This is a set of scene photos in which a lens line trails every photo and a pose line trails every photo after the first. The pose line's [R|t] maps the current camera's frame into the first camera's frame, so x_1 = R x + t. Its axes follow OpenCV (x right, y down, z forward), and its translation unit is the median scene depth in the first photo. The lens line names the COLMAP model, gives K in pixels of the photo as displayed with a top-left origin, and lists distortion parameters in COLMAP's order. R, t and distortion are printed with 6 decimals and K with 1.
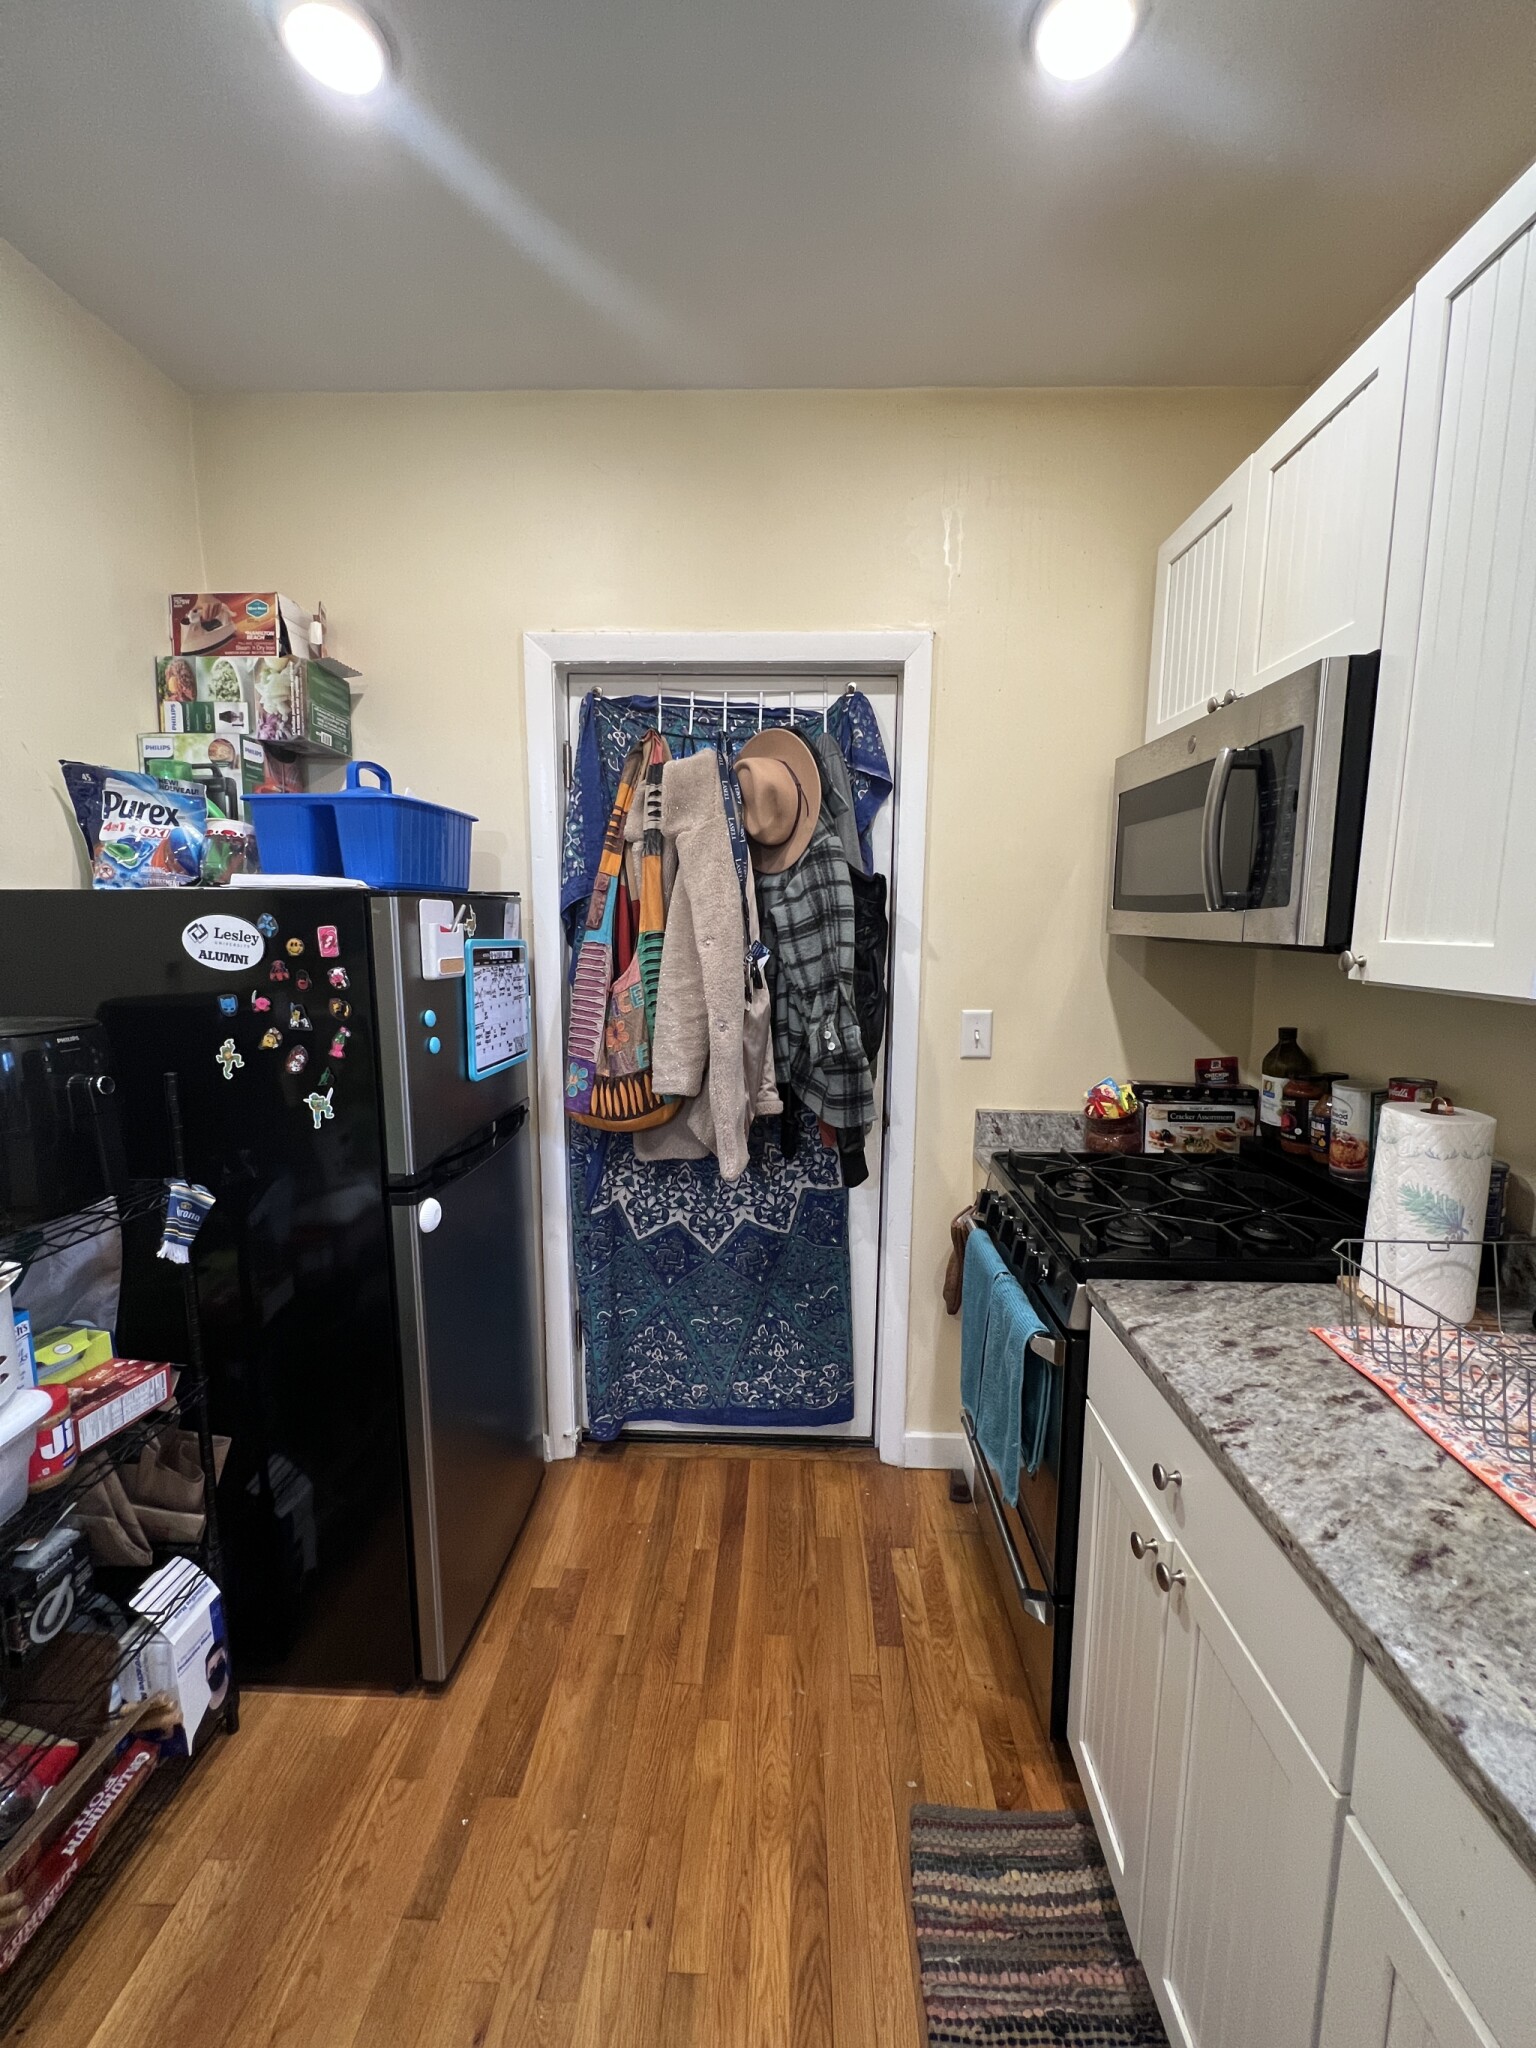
lens RADIAL K [[819.0, 0, 772.7], [0, 819.0, 1022.3], [0, 0, 1]] dist [-0.001449, 0.000791]
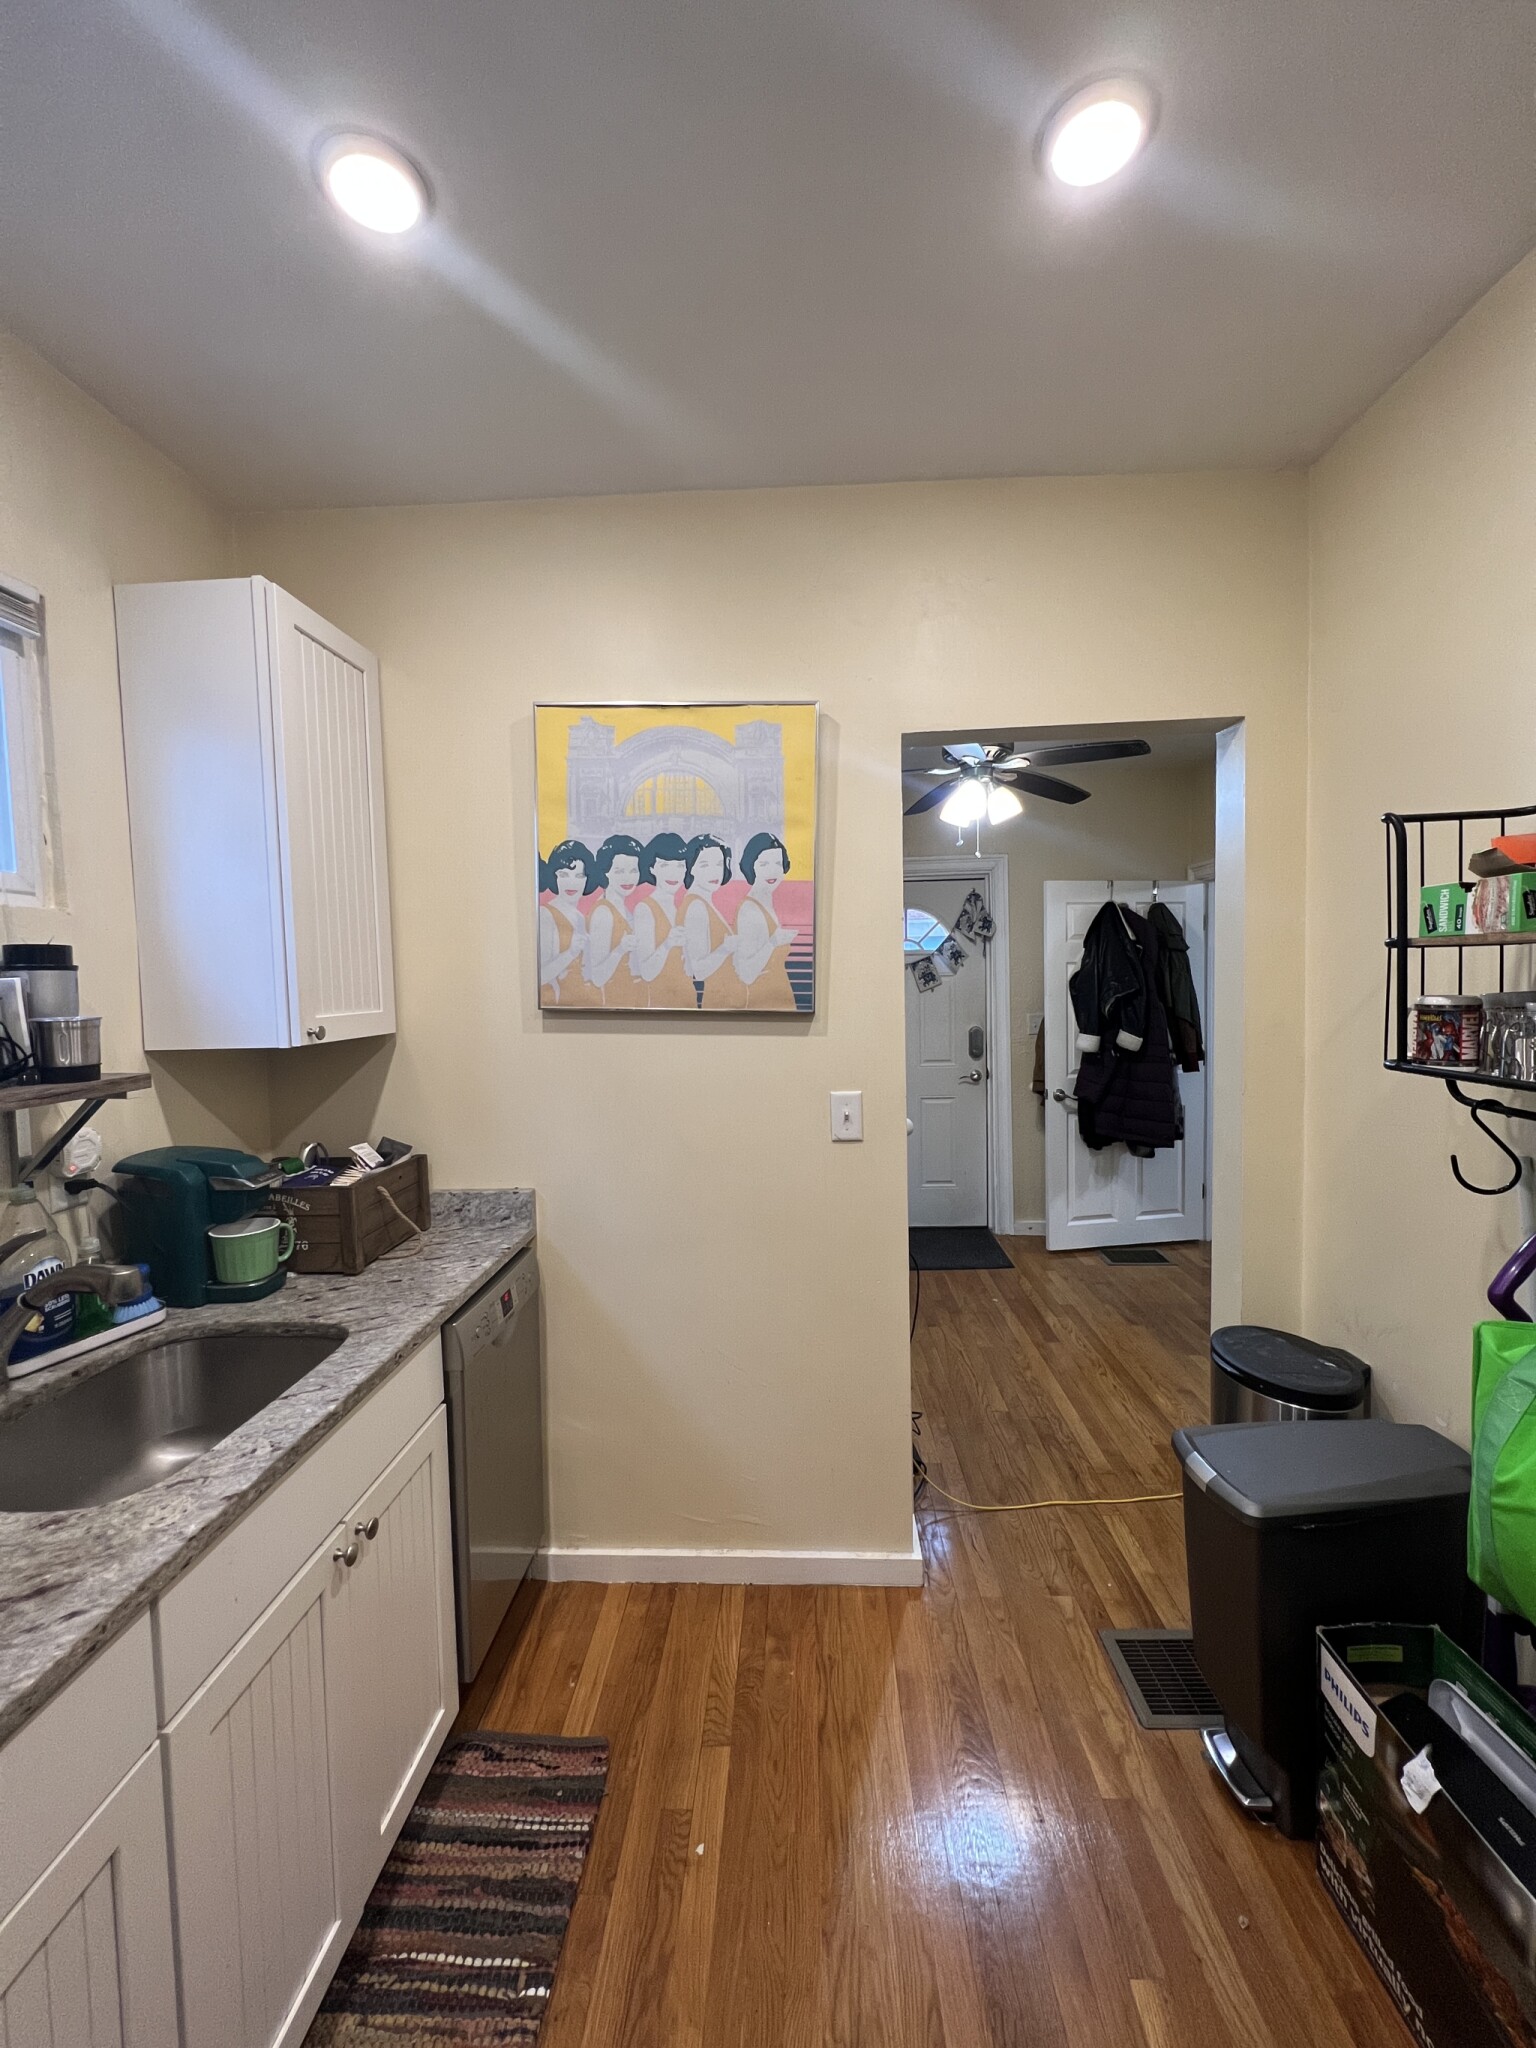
lens RADIAL K [[819.0, 0, 772.7], [0, 819.0, 1022.3], [0, 0, 1]] dist [-0.001449, 0.000791]
pose [[-0.999821, 0.011487, 0.015057, -0.098456], [0.013971, 0.984128, 0.176909, -0.118959], [-0.012786, 0.177088, -0.984112, 0.758646]]
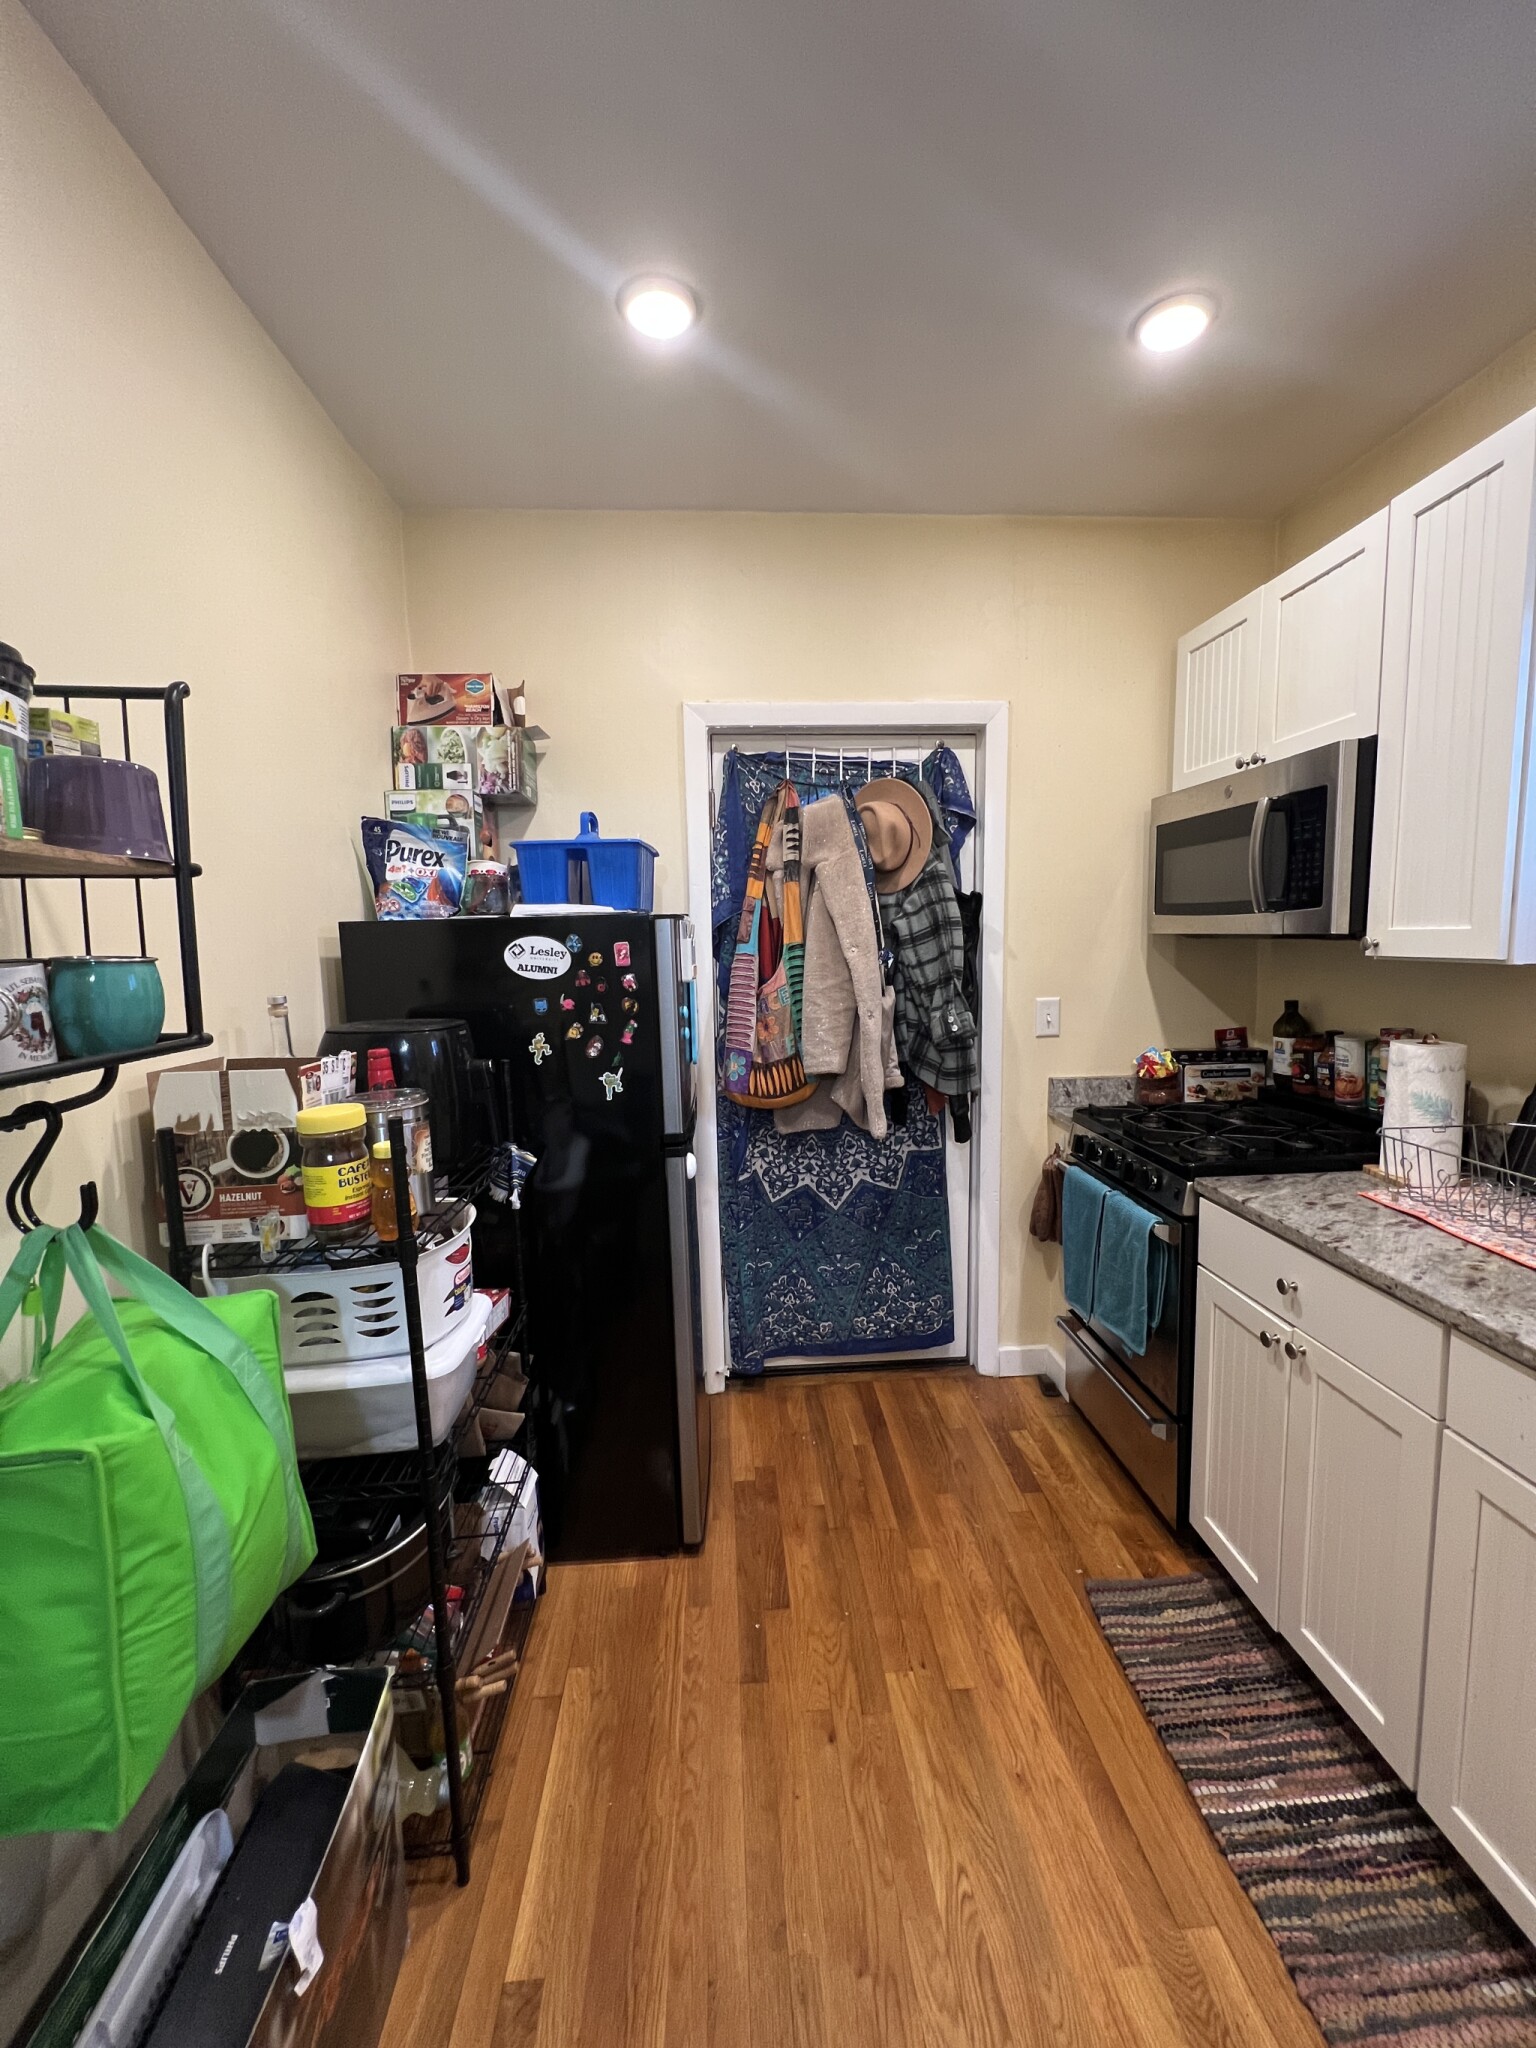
lens RADIAL K [[819.0, 0, 772.7], [0, 819.0, 1022.3], [0, 0, 1]] dist [-0.001449, 0.000791]
pose [[0.995141, -0.039044, 0.090393, -0.308942], [0.041018, 0.998957, -0.020084, 0.032922], [-0.089514, 0.023694, 0.995704, -0.227736]]
